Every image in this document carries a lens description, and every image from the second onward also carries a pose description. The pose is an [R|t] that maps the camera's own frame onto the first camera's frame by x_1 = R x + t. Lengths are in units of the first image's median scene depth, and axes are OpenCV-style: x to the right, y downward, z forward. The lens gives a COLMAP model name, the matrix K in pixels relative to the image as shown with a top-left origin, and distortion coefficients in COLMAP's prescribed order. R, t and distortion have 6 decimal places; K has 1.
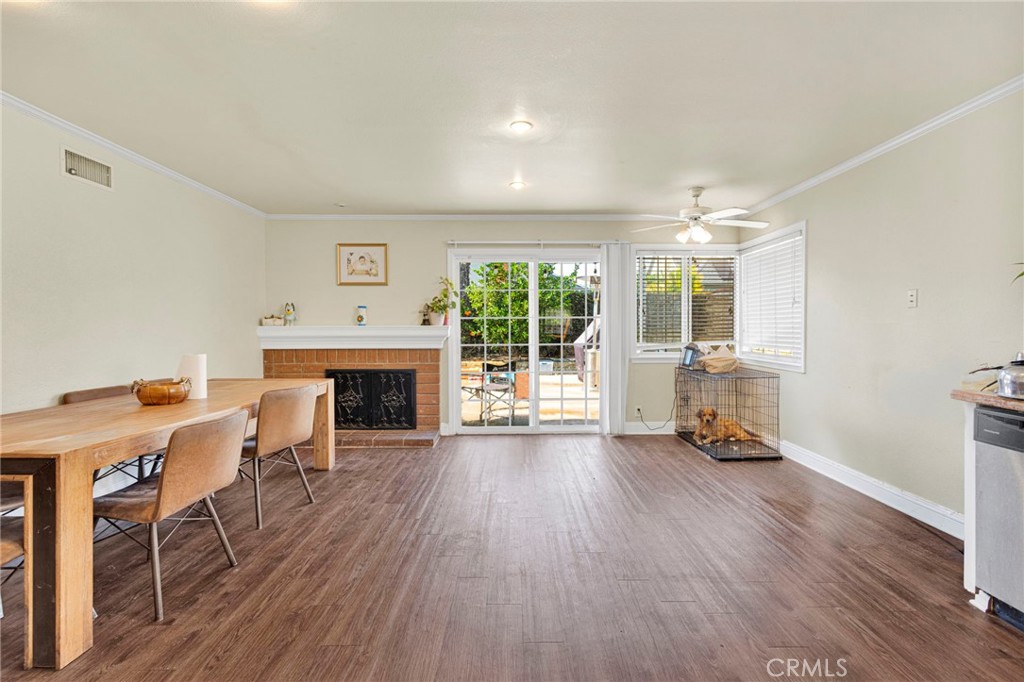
lens RADIAL K [[514.3, 0, 510.0], [0, 514.3, 334.3], [0, 0, 1]] dist [0.004571, 0.001310]
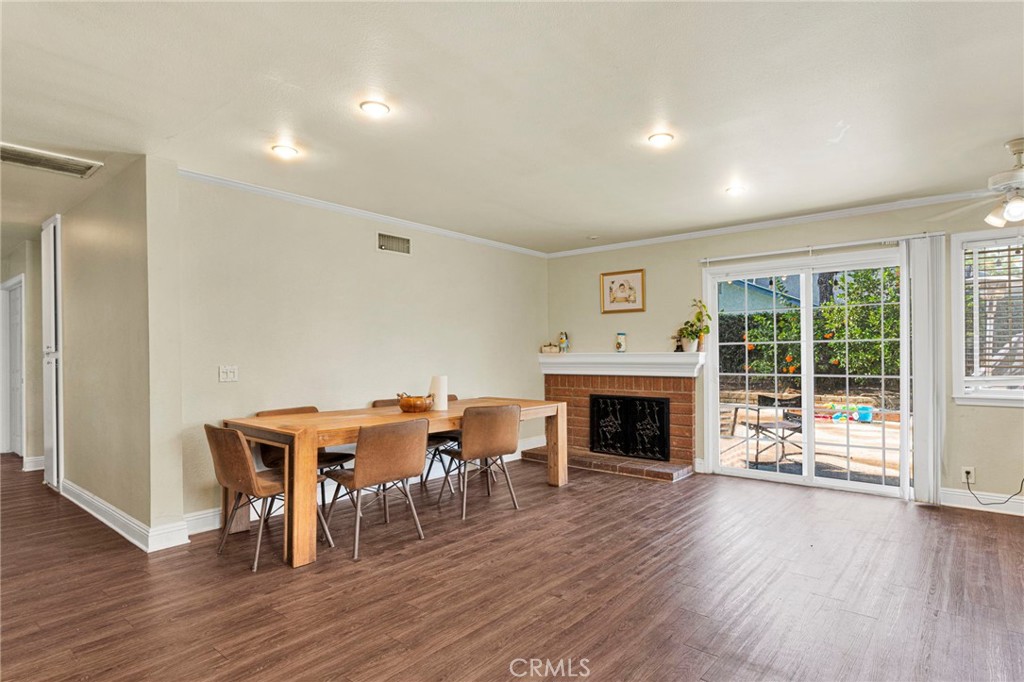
lens RADIAL K [[547.9, 0, 510.2], [0, 547.9, 348.8], [0, 0, 1]] dist [-0.004247, -0.000067]
pose [[0.761967, -0.008640, -0.647558, 0.248745], [-0.005501, 0.999789, -0.019813, -0.001502], [0.647592, 0.018659, 0.761759, 0.040032]]
